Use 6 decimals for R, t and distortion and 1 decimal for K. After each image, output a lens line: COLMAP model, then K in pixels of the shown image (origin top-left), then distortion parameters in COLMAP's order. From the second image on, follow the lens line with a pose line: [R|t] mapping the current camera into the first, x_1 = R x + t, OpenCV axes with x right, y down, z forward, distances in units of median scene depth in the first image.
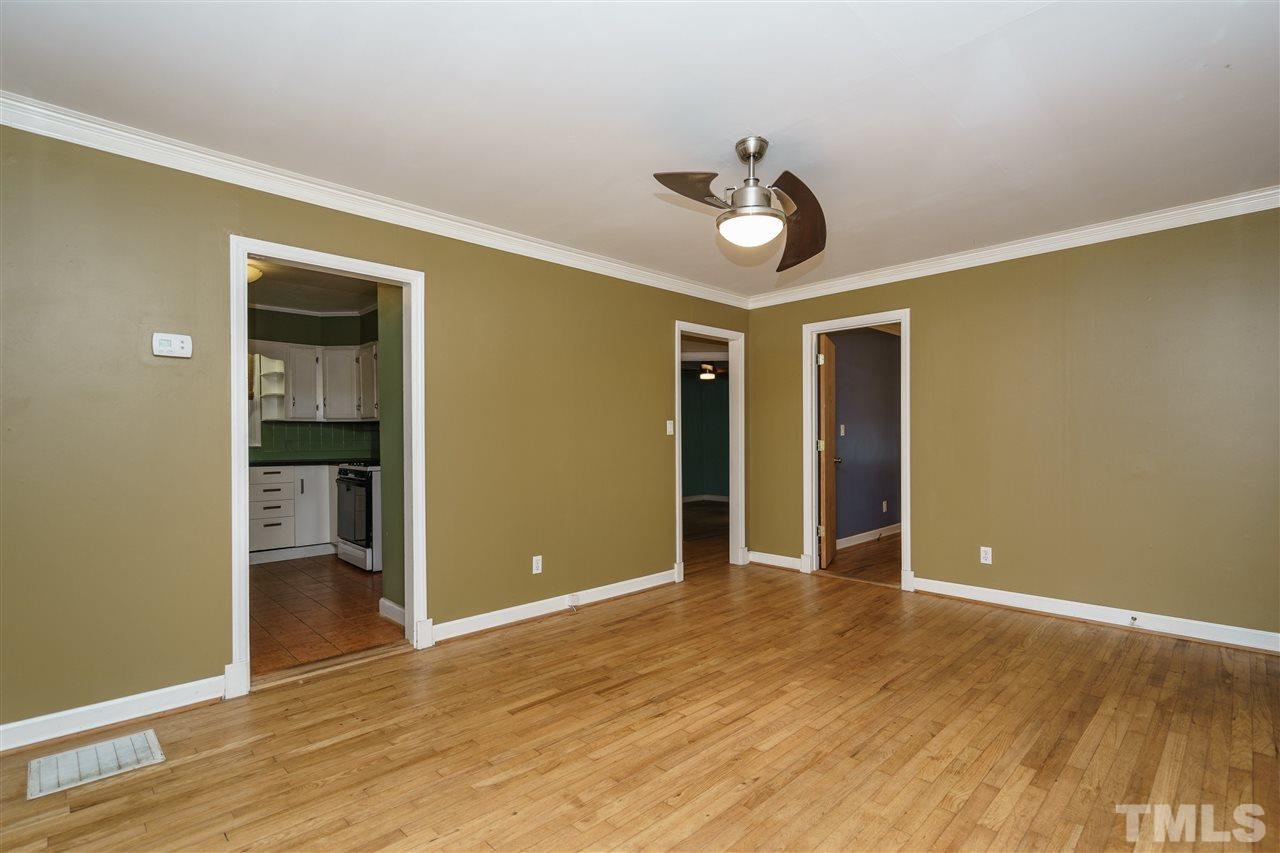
lens RADIAL K [[596.7, 0, 646.7], [0, 596.7, 442.4], [0, 0, 1]] dist [0.001796, 0.000386]
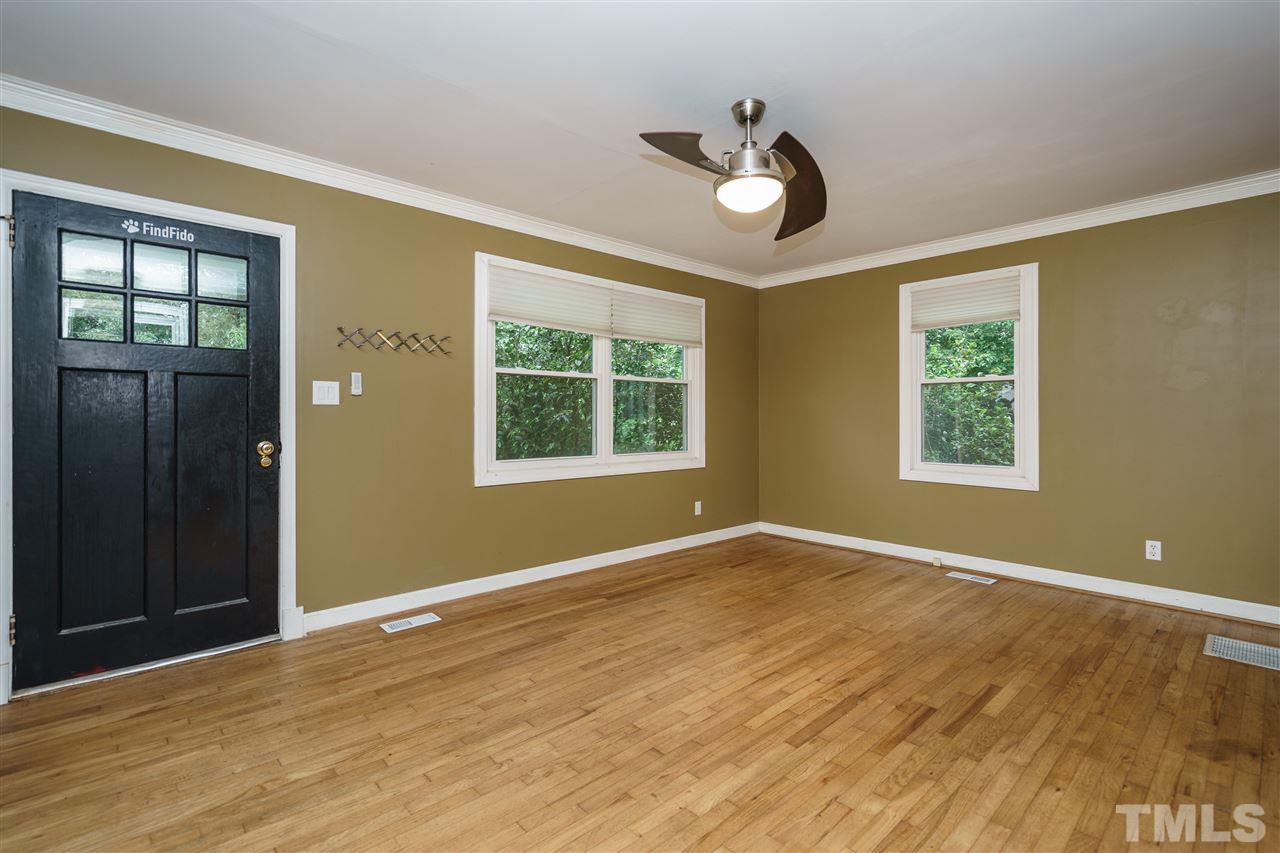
lens RADIAL K [[588.3, 0, 640.0], [0, 588.3, 426.5], [0, 0, 1]] dist [0.000040, 0.000411]
pose [[-0.999093, 0.007083, 0.041984, 0.302982], [0.007886, 0.999789, 0.018988, -0.000542], [-0.041841, 0.019302, -0.998938, 1.890688]]
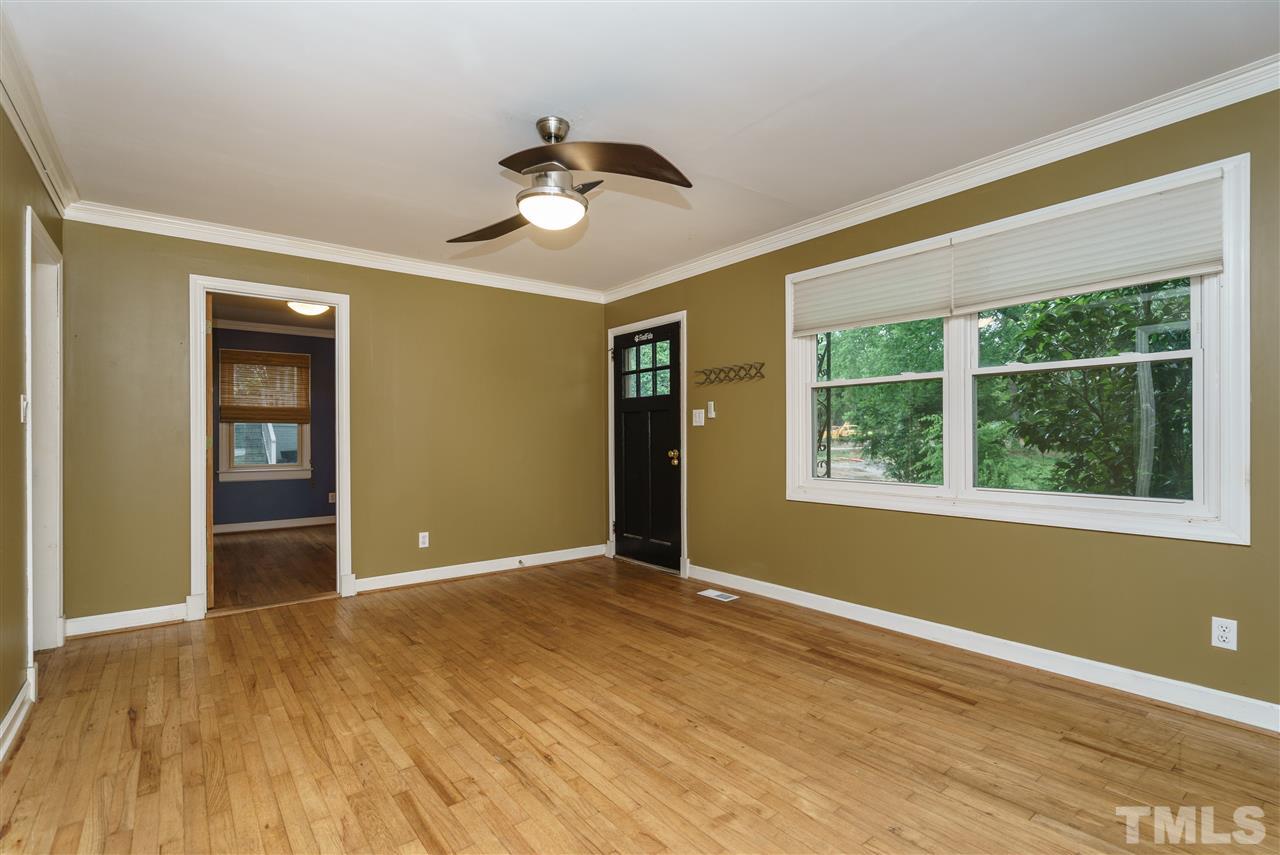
lens RADIAL K [[596.7, 0, 646.7], [0, 596.7, 443.4], [0, 0, 1]] dist [0.001796, 0.000386]
pose [[0.113005, -0.005283, 0.993580, -0.738528], [0.009738, 0.999944, 0.004209, 0.016378], [-0.993547, 0.009200, 0.113050, 0.720392]]
